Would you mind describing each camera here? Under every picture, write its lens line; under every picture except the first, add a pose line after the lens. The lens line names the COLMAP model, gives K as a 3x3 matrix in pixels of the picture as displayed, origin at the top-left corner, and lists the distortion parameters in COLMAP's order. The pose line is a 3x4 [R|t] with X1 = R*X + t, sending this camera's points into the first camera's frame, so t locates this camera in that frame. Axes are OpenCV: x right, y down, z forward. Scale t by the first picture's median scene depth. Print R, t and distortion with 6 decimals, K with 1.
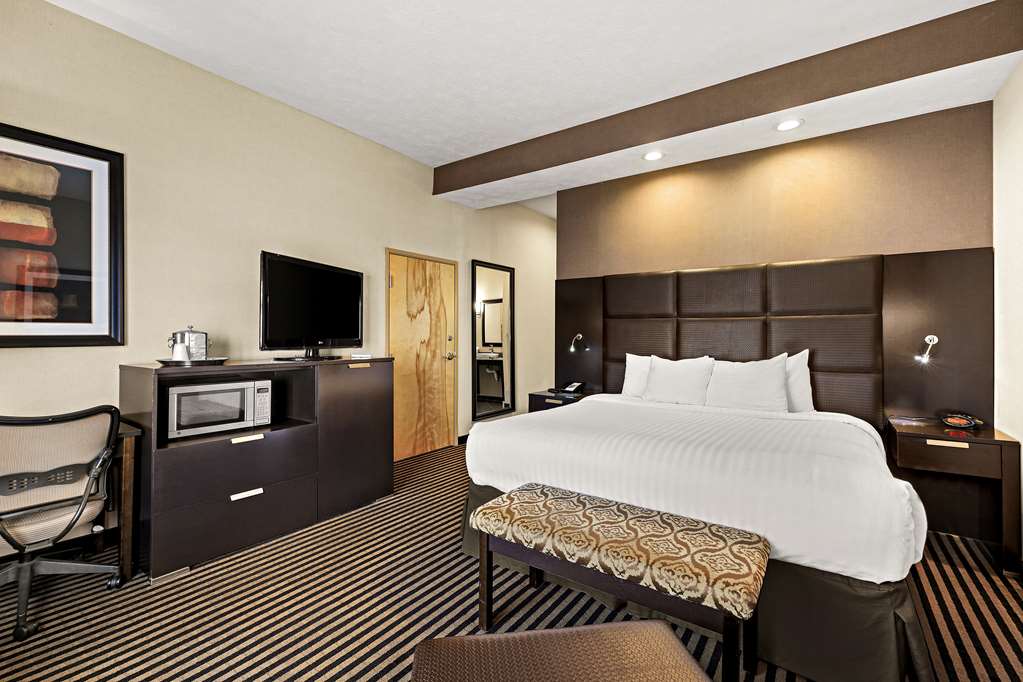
lens RADIAL K [[455.6, 0, 508.9], [0, 455.6, 328.4], [0, 0, 1]] dist [-0.003676, -0.000421]
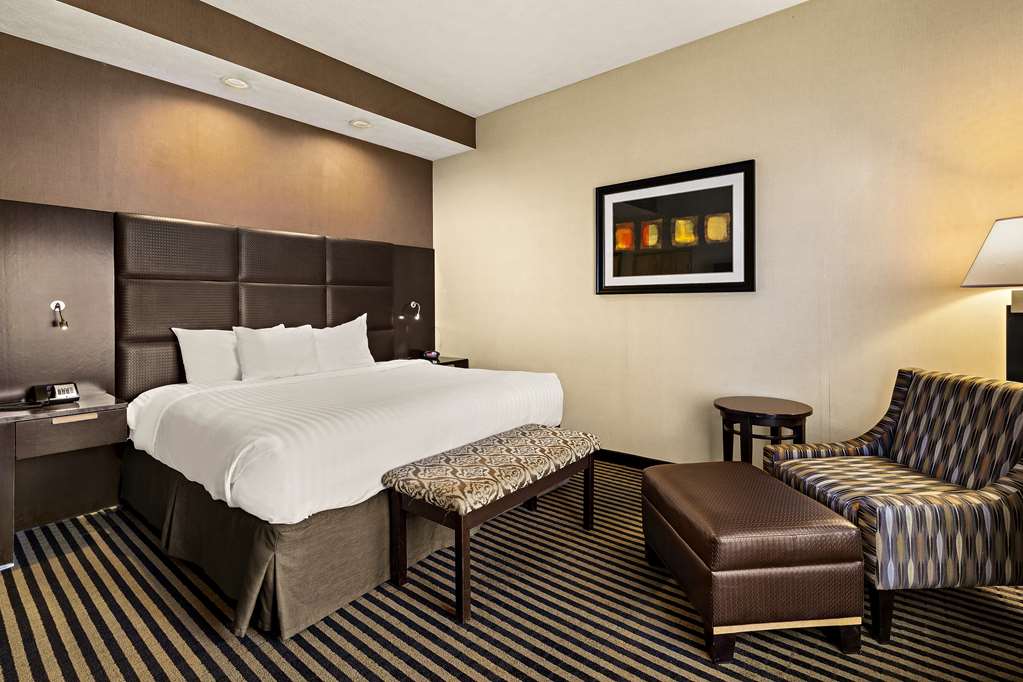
lens RADIAL K [[494.4, 0, 515.3], [0, 494.4, 301.5], [0, 0, 1]] dist [-0.001032, -0.000131]
pose [[0.046956, -0.008152, 0.998864, -0.946384], [-0.005786, 0.999948, 0.008432, 0.001126], [-0.998880, -0.006176, 0.046907, 0.760042]]
